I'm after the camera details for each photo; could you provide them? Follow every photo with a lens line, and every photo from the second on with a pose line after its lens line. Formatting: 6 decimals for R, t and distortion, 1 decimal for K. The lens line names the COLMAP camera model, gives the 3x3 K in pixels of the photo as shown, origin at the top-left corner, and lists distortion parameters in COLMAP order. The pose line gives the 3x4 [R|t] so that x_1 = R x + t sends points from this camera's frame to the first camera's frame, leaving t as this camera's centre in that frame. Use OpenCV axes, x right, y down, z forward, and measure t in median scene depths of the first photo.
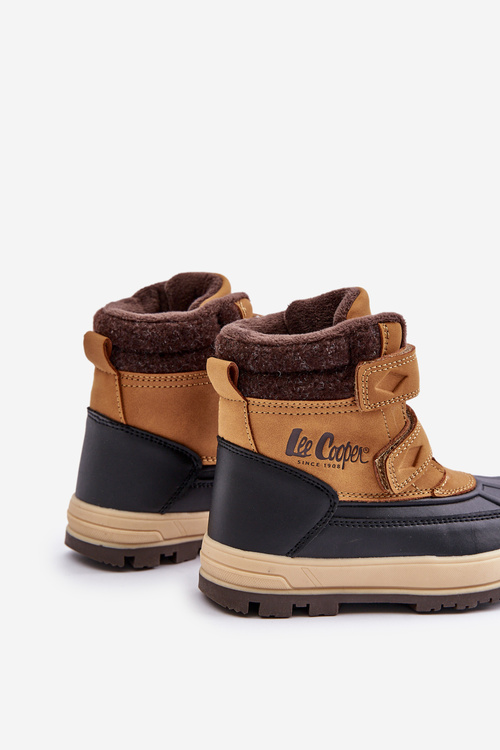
lens RADIAL K [[1595.9, 0, 250.0], [0, 1595.9, 375.0], [0, 0, 1]] dist [0.385270, 0.190311]
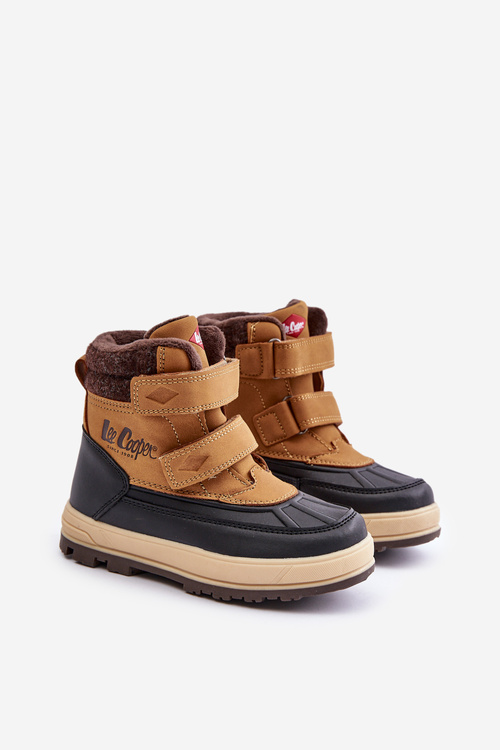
lens RADIAL K [[1595.9, 0, 250.0], [0, 1595.9, 375.0], [0, 0, 1]] dist [0.385270, 0.190311]
pose [[0.733780, 0.166121, -0.658764, 0.925396], [-0.159498, 0.984667, 0.070643, -0.106409], [0.660399, 0.053235, 0.749026, 0.133204]]
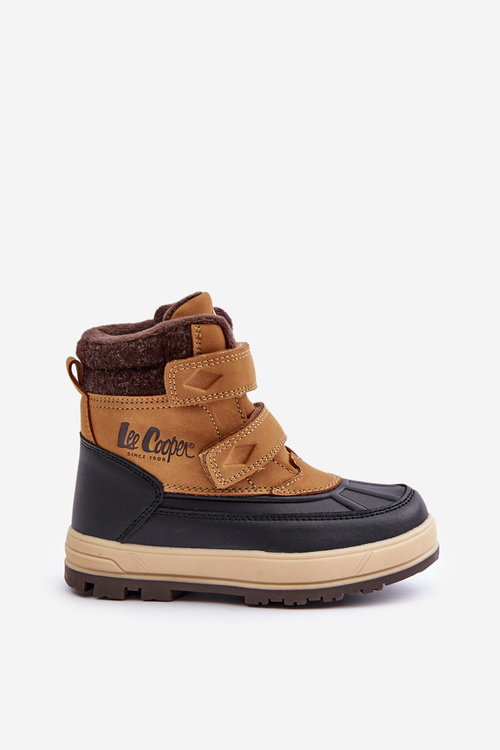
lens RADIAL K [[1595.9, 0, 250.0], [0, 1595.9, 375.0], [0, 0, 1]] dist [0.385270, 0.190311]
pose [[0.915020, 0.017658, -0.403021, 0.535441], [-0.033076, 0.998962, -0.031328, 0.032564], [0.402049, 0.041997, 0.914654, 0.049750]]
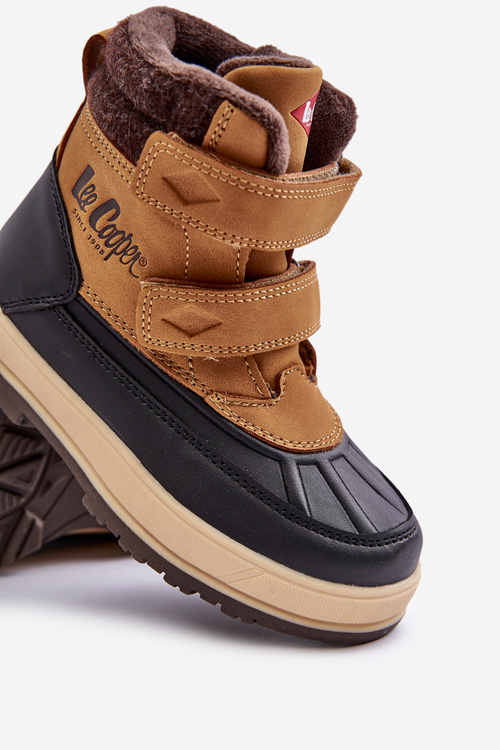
lens RADIAL K [[1595.9, 0, 250.0], [0, 1595.9, 375.0], [0, 0, 1]] dist [0.385270, 0.190311]
pose [[0.496412, 0.633468, -0.593542, 0.522594], [-0.571599, 0.753116, 0.325716, -0.160491], [0.653337, 0.177579, 0.735946, 0.551895]]
